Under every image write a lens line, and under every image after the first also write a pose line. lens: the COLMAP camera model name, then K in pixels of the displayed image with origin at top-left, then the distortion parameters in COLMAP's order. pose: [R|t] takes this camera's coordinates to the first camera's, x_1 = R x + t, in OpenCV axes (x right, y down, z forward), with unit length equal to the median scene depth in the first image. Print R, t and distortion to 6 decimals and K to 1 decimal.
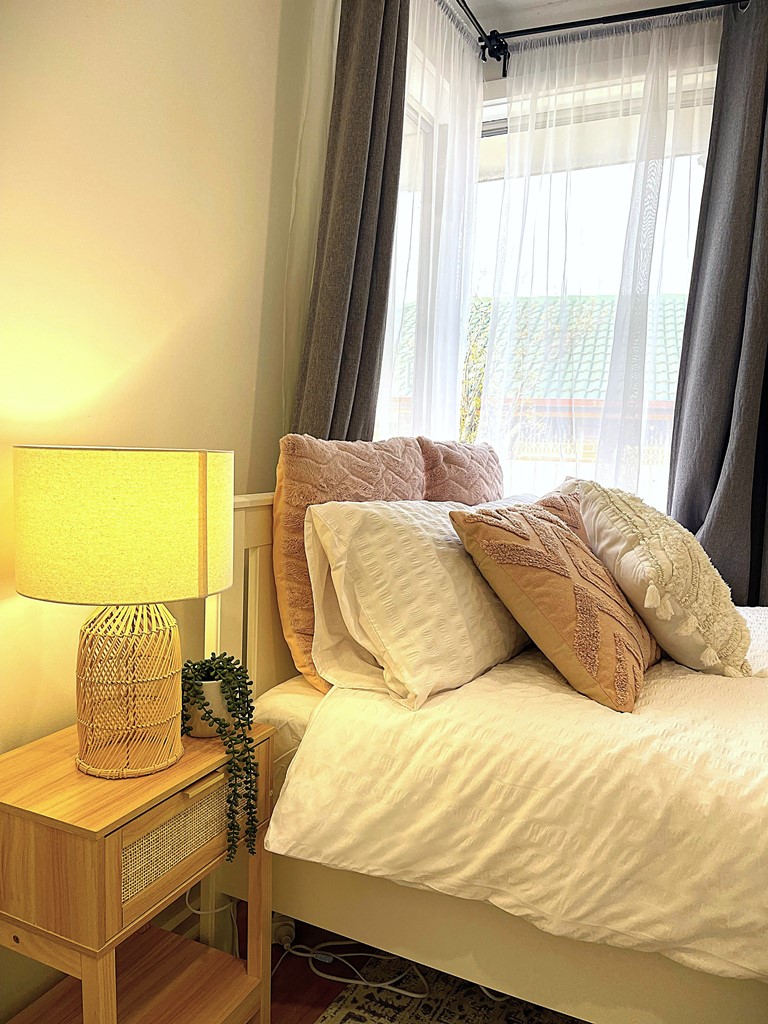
lens RADIAL K [[773.4, 0, 384.2], [0, 773.4, 510.9], [0, 0, 1]] dist [0.063507, -0.091741]
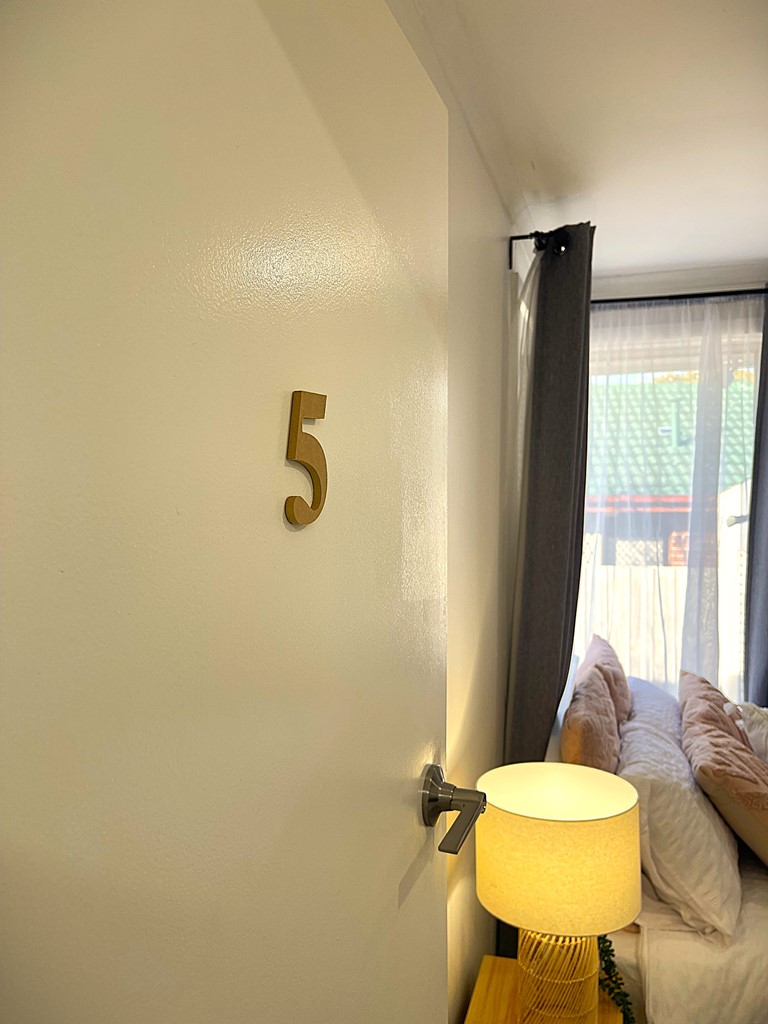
lens RADIAL K [[773.4, 0, 382.6], [0, 773.4, 508.9], [0, 0, 1]] dist [0.063507, -0.091741]
pose [[0.986008, -0.046645, 0.160038, -0.636615], [0.057801, 0.996159, -0.065776, -0.379836], [-0.156355, 0.074106, 0.984917, -0.221891]]
